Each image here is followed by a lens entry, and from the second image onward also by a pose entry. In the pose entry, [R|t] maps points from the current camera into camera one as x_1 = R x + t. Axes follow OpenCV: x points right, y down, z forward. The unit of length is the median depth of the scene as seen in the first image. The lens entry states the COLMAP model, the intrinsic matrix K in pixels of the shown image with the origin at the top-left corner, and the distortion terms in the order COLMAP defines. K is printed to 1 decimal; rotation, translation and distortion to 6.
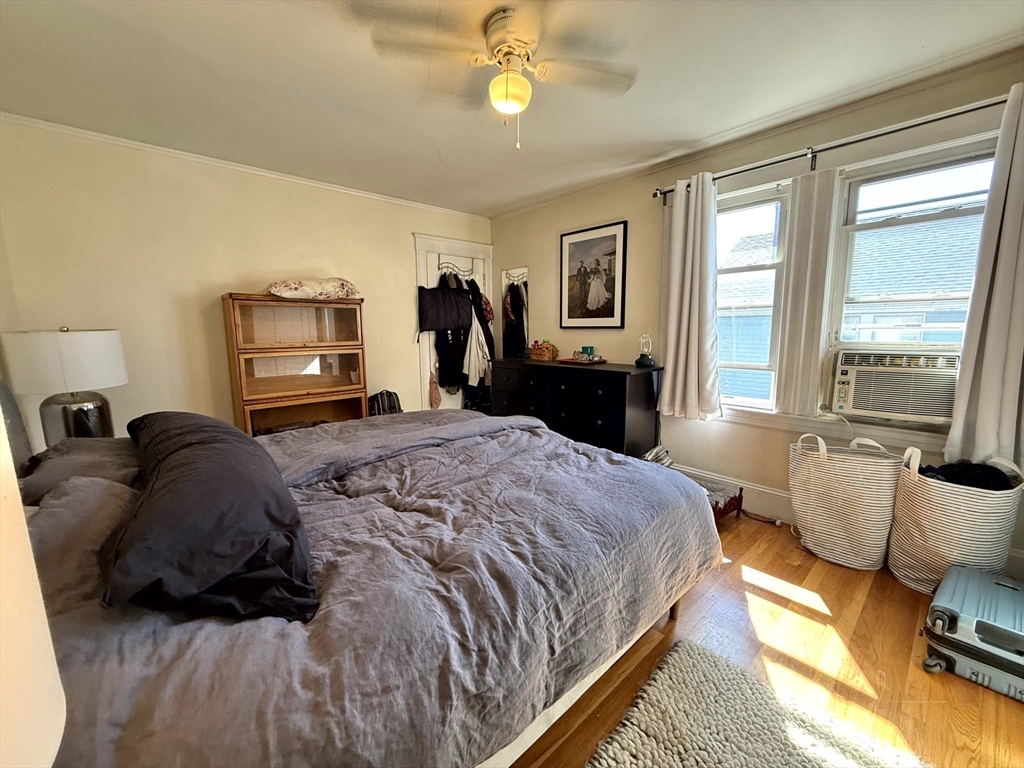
lens RADIAL K [[409.2, 0, 511.9], [0, 409.2, 385.6], [0, 0, 1]] dist [-0.000586, 0.000141]
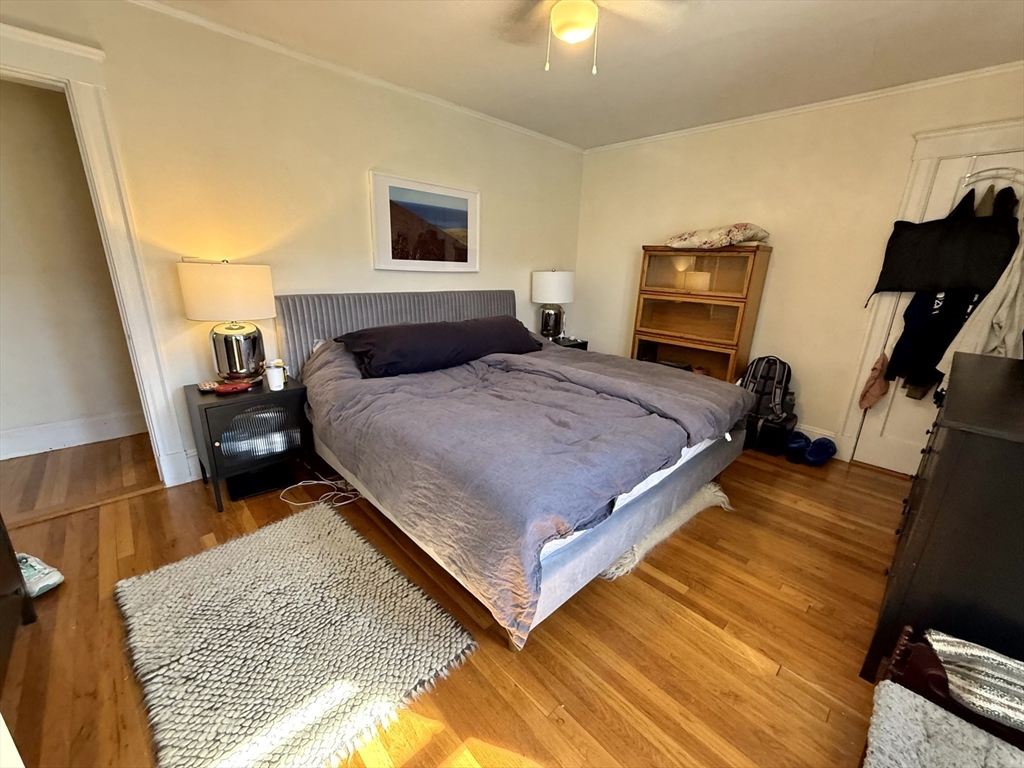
lens RADIAL K [[409.2, 0, 511.9], [0, 409.2, 385.6], [0, 0, 1]] dist [-0.000586, 0.000141]
pose [[0.028080, 0.295586, -0.954903, 0.600679], [-0.174666, 0.942034, 0.286466, -0.096609], [0.984227, 0.158745, 0.078081, 0.502174]]
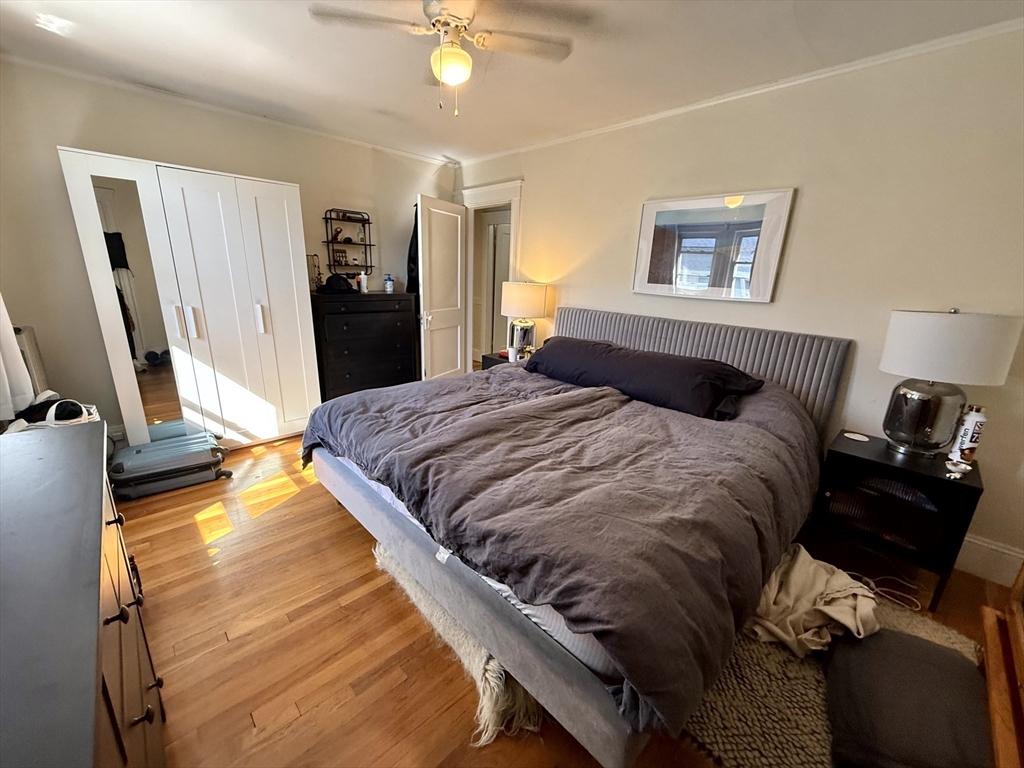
lens RADIAL K [[409.2, 0, 511.9], [0, 409.2, 385.6], [0, 0, 1]] dist [-0.000586, 0.000141]
pose [[-0.998991, -0.017085, -0.041543, -0.071074], [-0.032376, 0.914954, 0.402257, -0.212298], [0.031138, 0.403196, -0.914584, 1.243845]]
